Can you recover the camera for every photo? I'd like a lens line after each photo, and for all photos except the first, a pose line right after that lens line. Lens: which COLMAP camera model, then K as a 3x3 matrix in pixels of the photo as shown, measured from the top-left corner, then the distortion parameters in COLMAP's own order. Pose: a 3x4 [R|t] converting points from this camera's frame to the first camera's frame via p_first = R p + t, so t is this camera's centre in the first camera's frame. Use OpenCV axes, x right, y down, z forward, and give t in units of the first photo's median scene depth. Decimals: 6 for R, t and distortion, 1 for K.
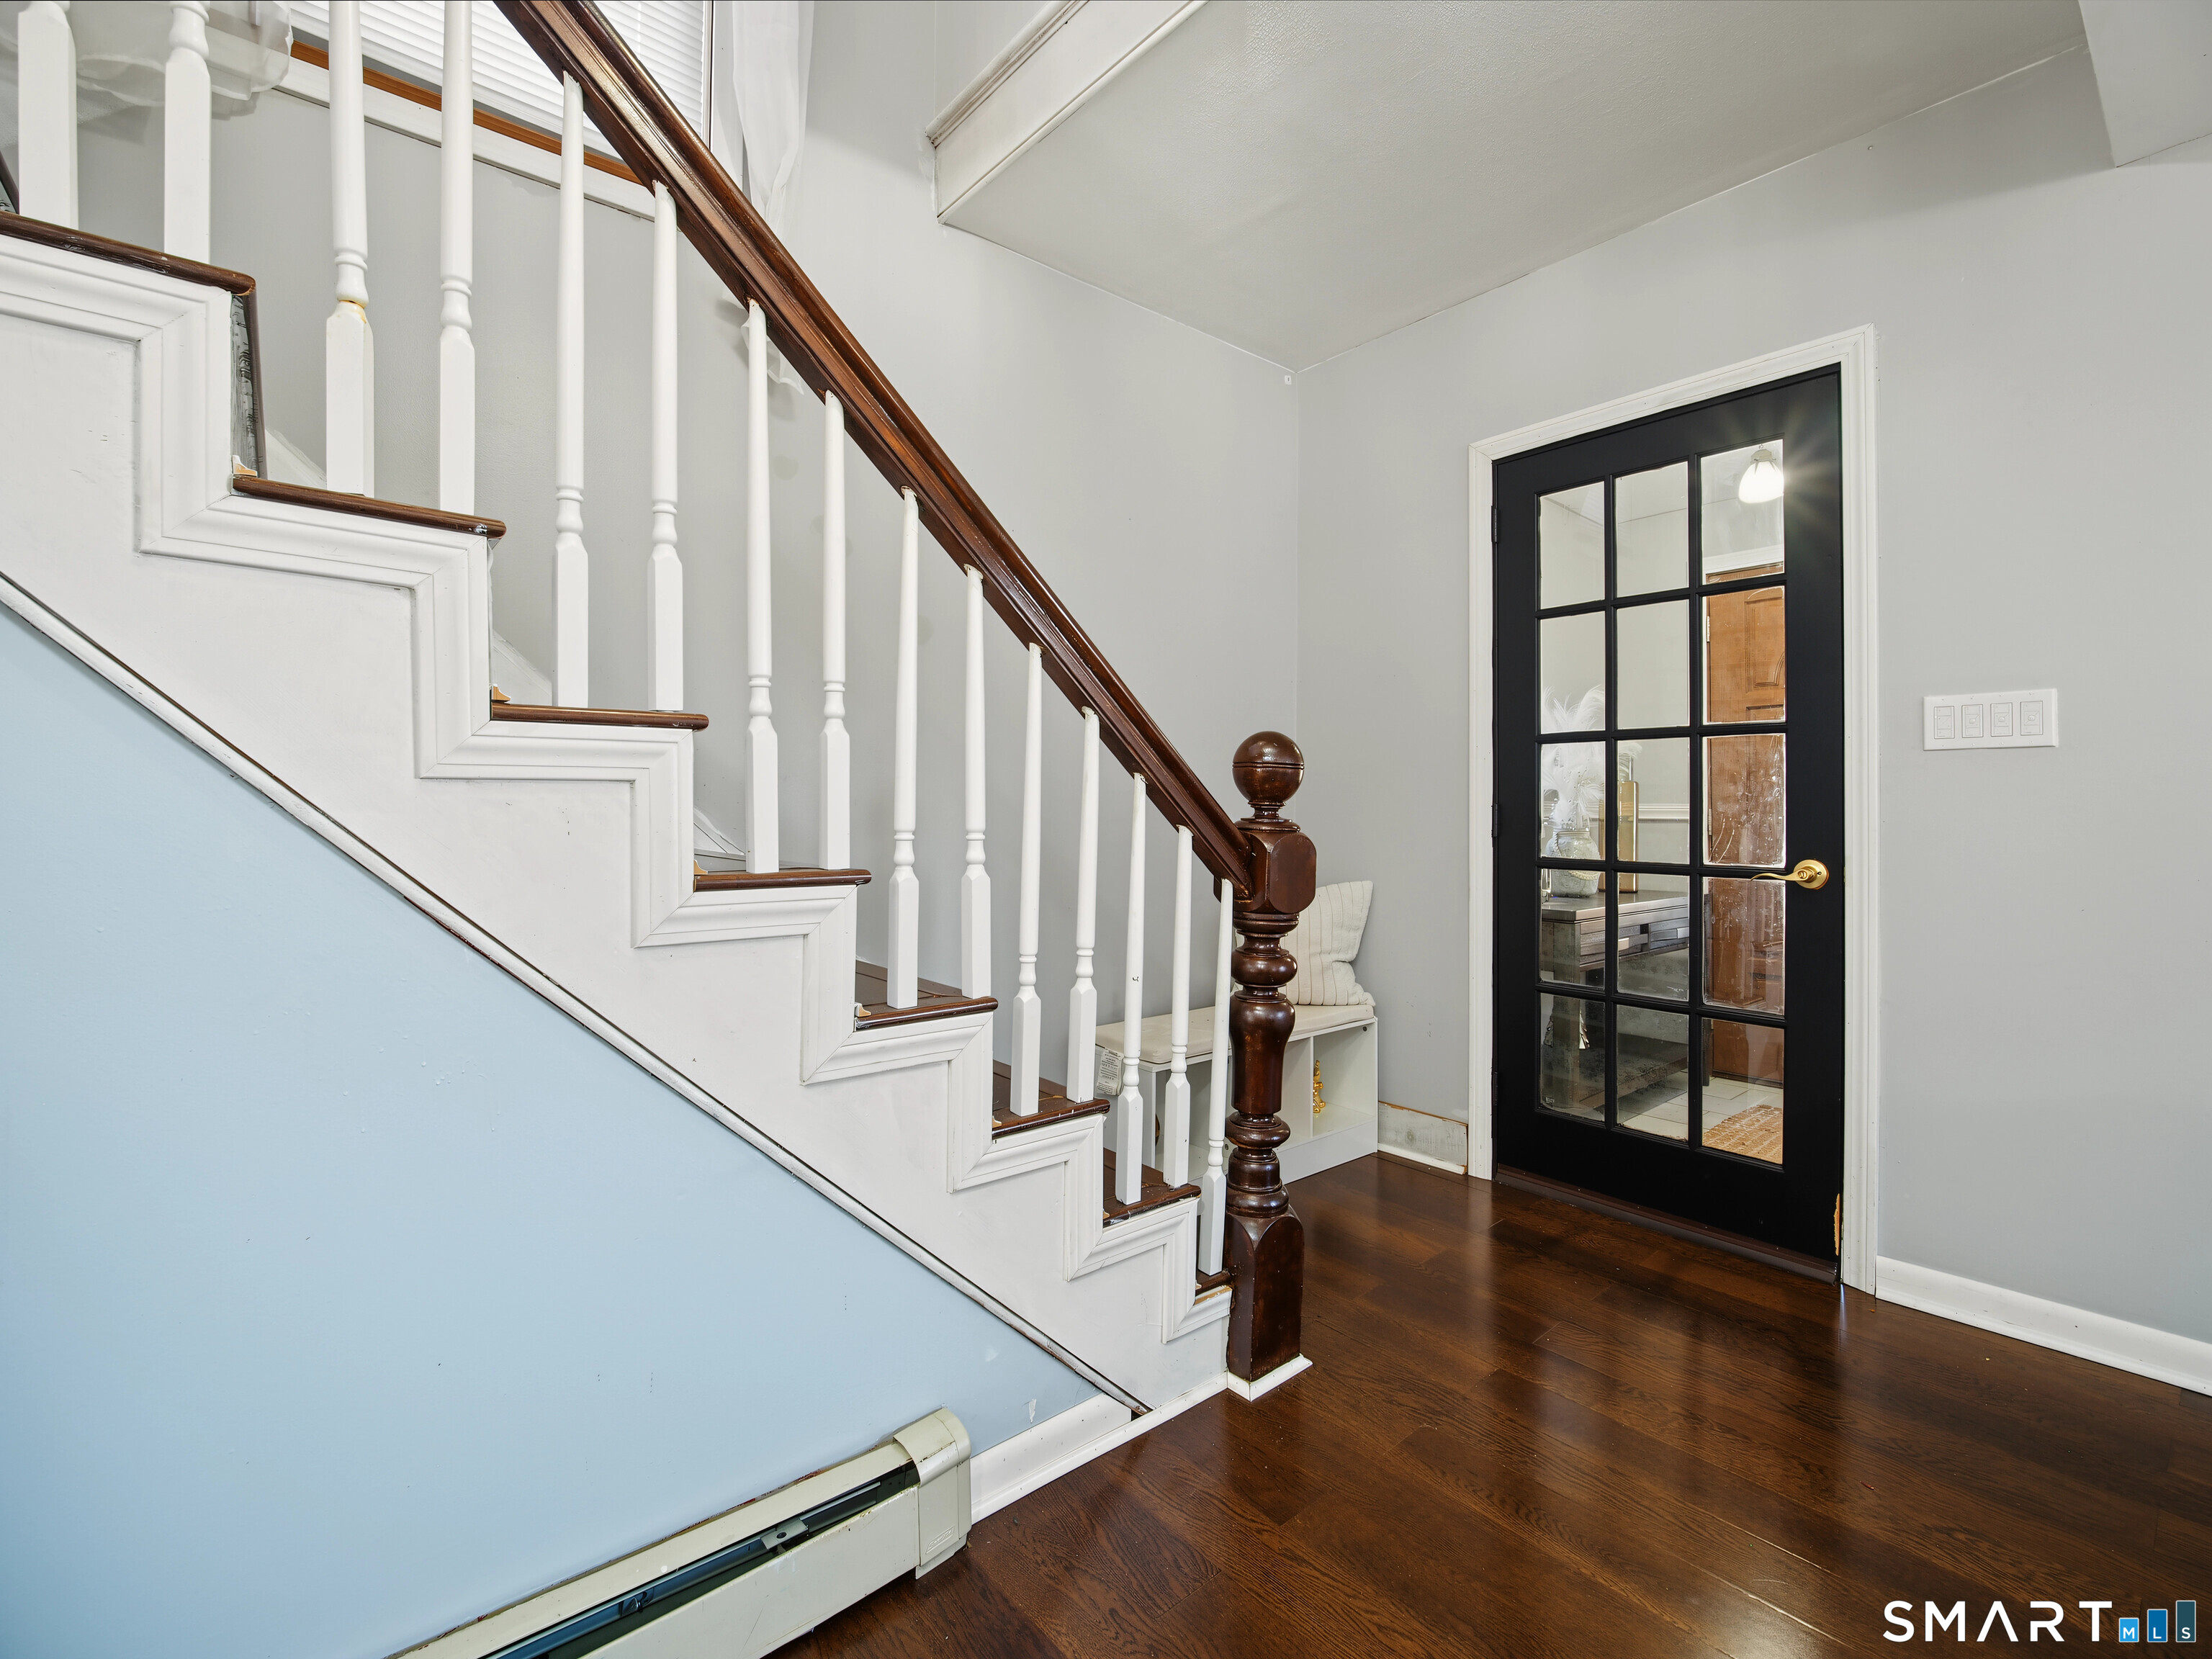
lens RADIAL K [[985.9, 0, 1110.8], [0, 985.9, 829.9], [0, 0, 1]] dist [-0.014925, -0.000995]
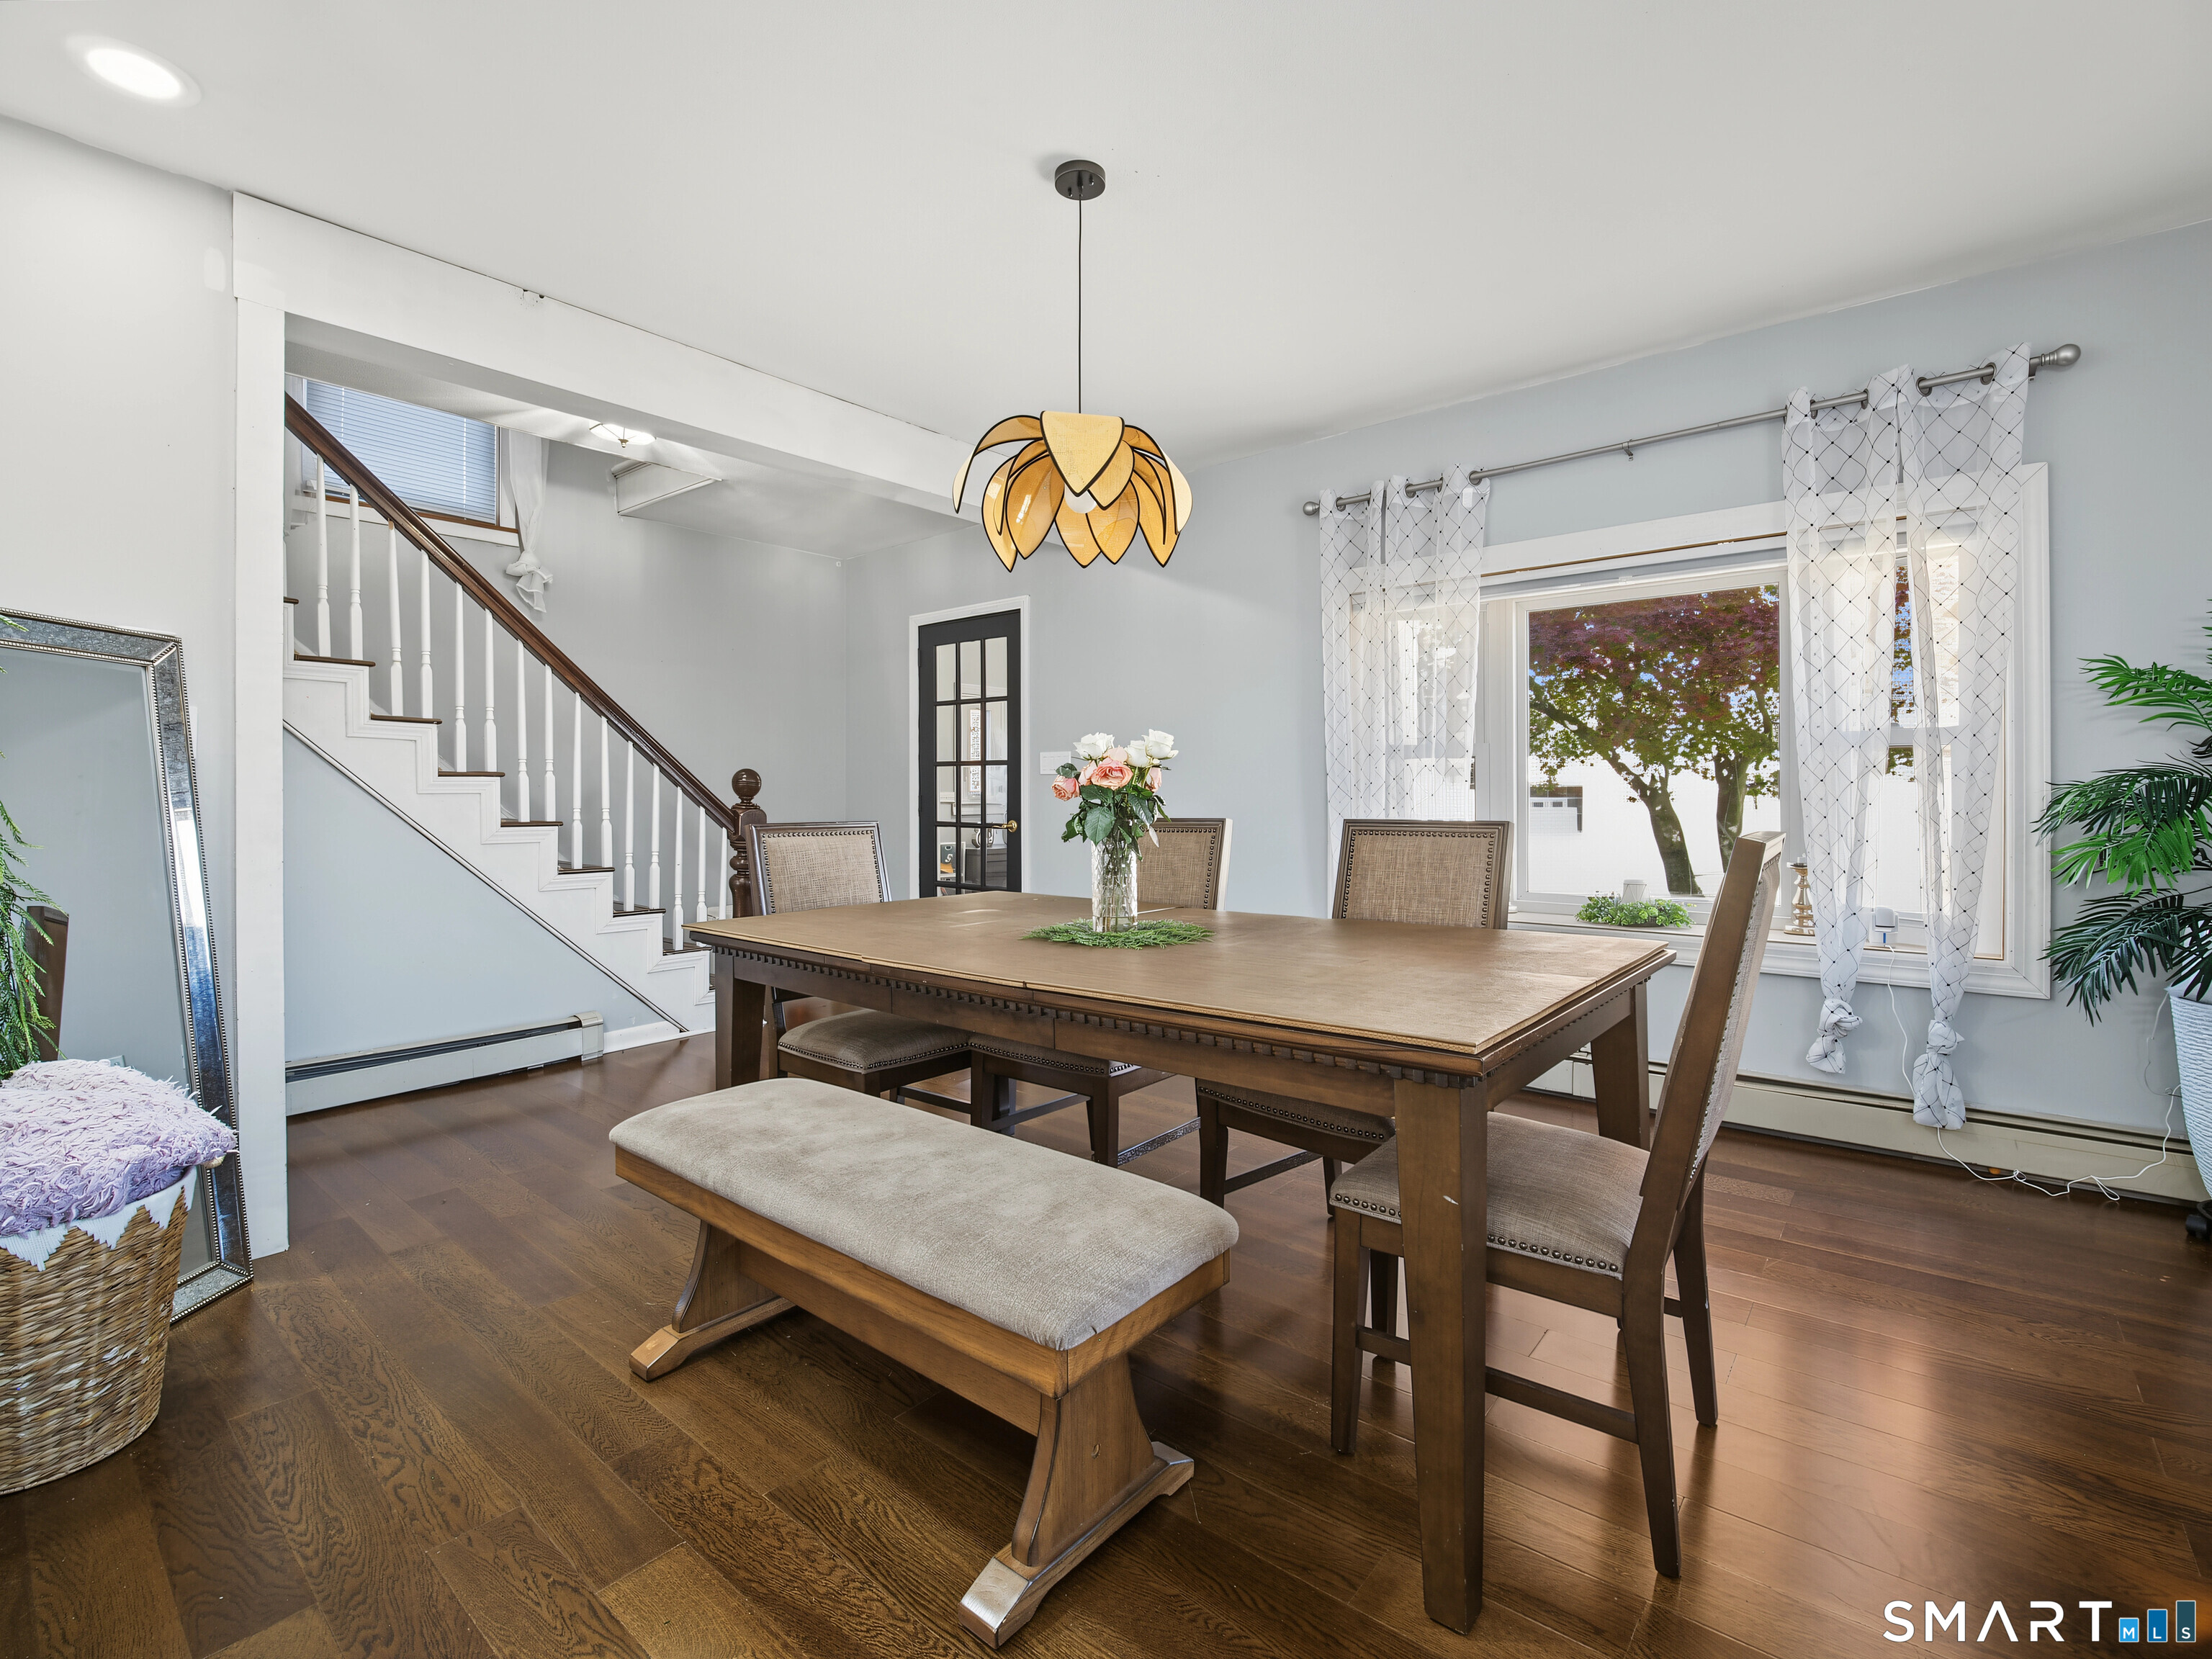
lens RADIAL K [[985.9, 0, 1102.4], [0, 985.9, 815.2], [0, 0, 1]] dist [-0.014925, -0.000995]
pose [[0.984671, -0.007844, 0.174245, 0.609882], [0.007577, 0.999969, 0.002196, 0.019006], [-0.174257, -0.000842, 0.984700, -1.596417]]
